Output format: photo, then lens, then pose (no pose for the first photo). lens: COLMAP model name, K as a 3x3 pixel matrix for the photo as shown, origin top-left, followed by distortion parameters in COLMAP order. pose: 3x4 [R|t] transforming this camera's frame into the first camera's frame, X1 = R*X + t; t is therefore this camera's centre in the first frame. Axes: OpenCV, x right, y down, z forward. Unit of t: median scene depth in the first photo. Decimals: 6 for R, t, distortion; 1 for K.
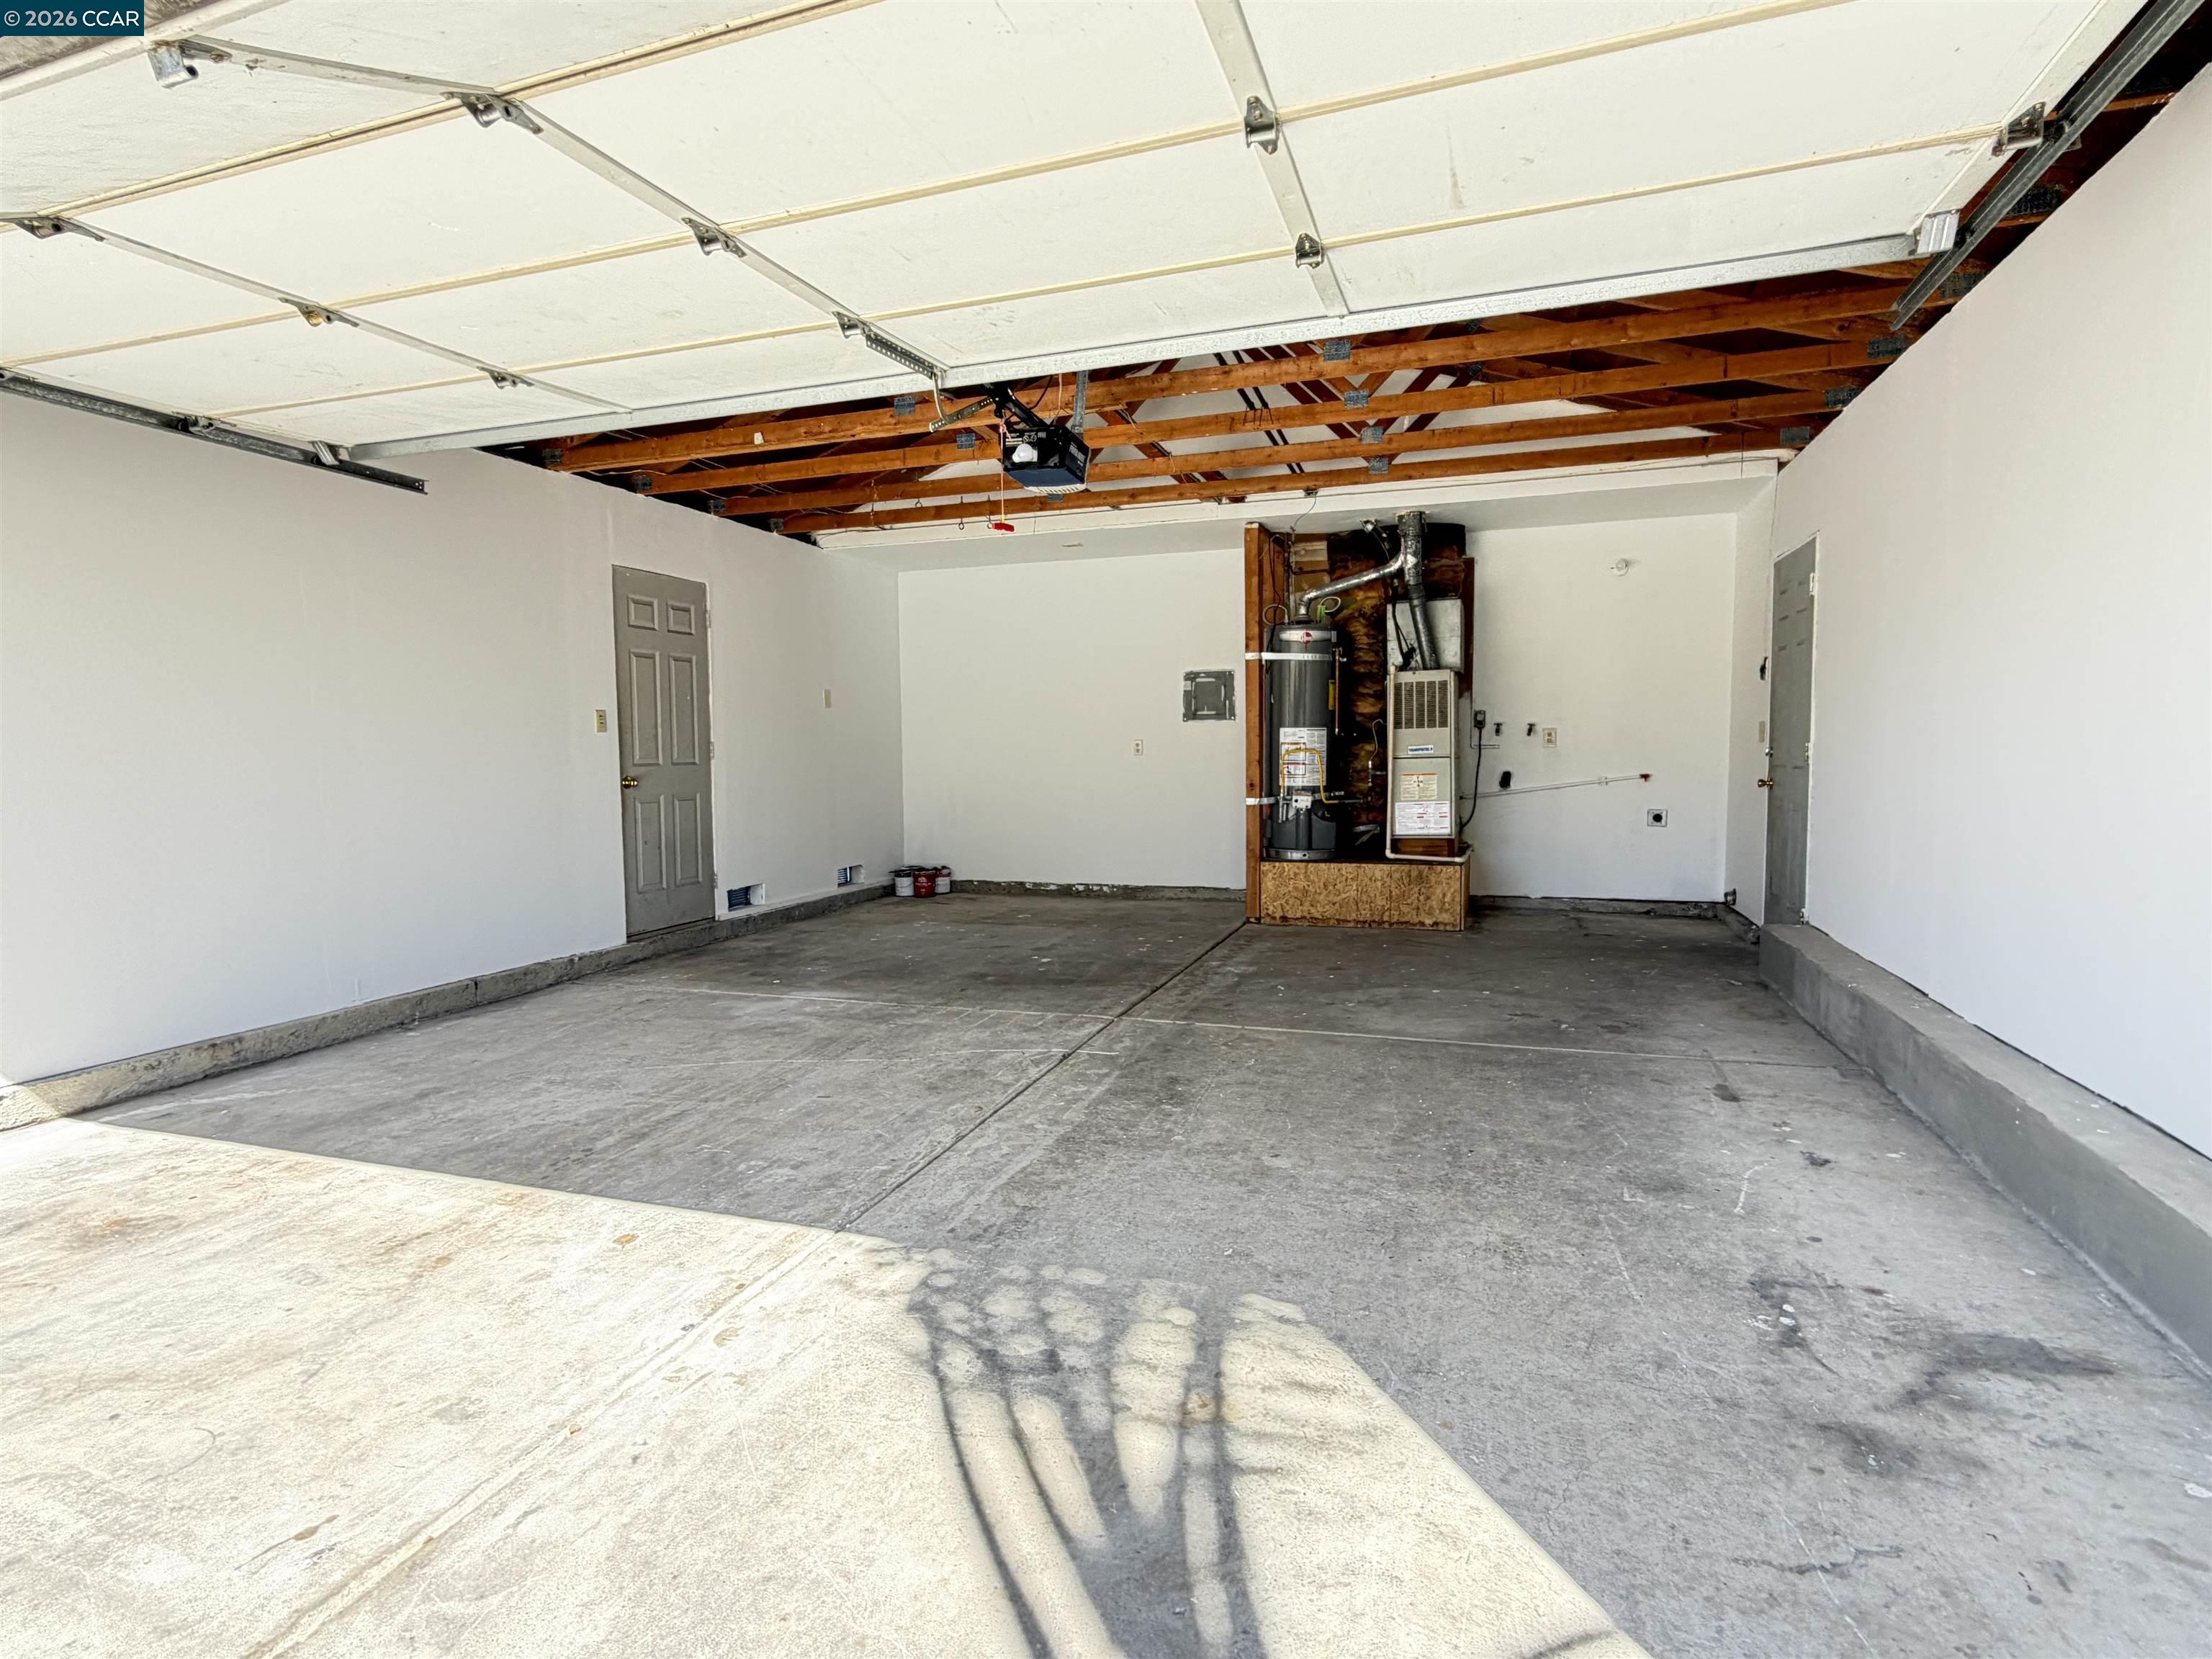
lens RADIAL K [[1112.9, 0, 1106.6], [0, 1112.9, 819.4], [0, 0, 1]] dist [0.000326, -0.001103]
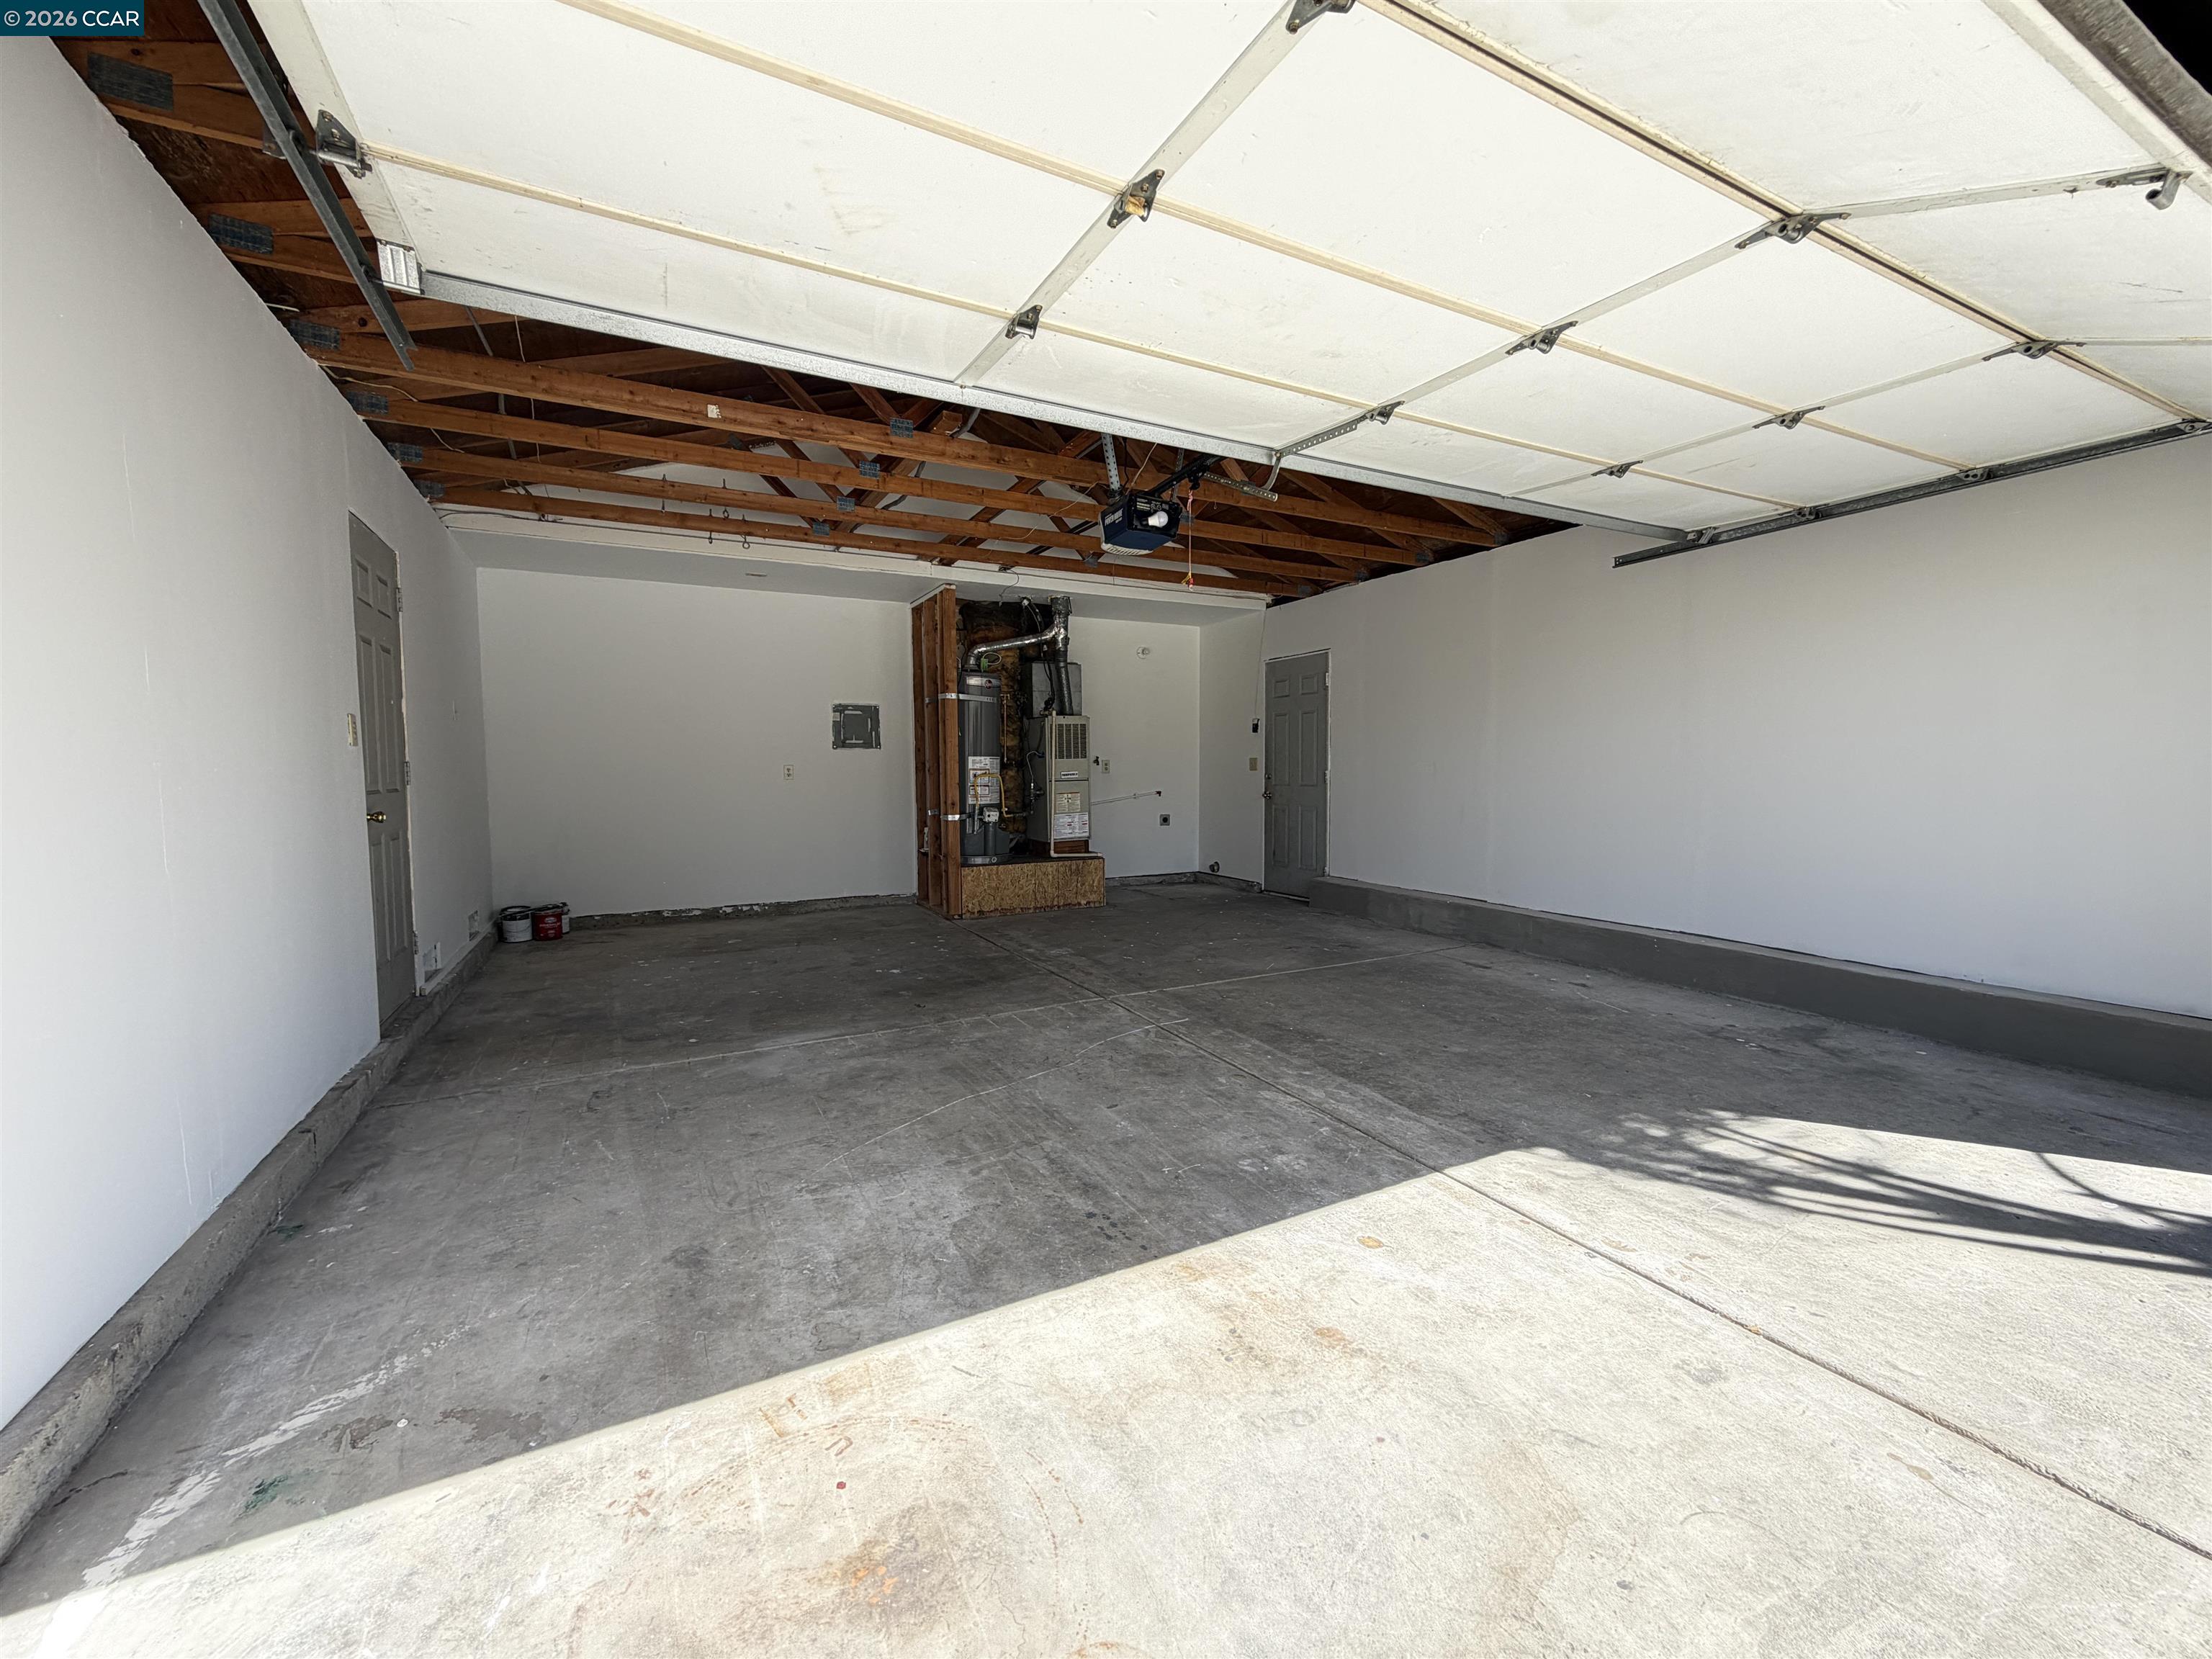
lens RADIAL K [[884.1, 0, 1101.5], [0, 884.1, 836.7], [0, 0, 1]] dist [0.001702, -0.000043]
pose [[0.685362, -0.047762, 0.726635, -0.823085], [0.044377, 0.998732, 0.023790, -0.021161], [-0.726849, 0.015941, 0.686612, 0.424985]]
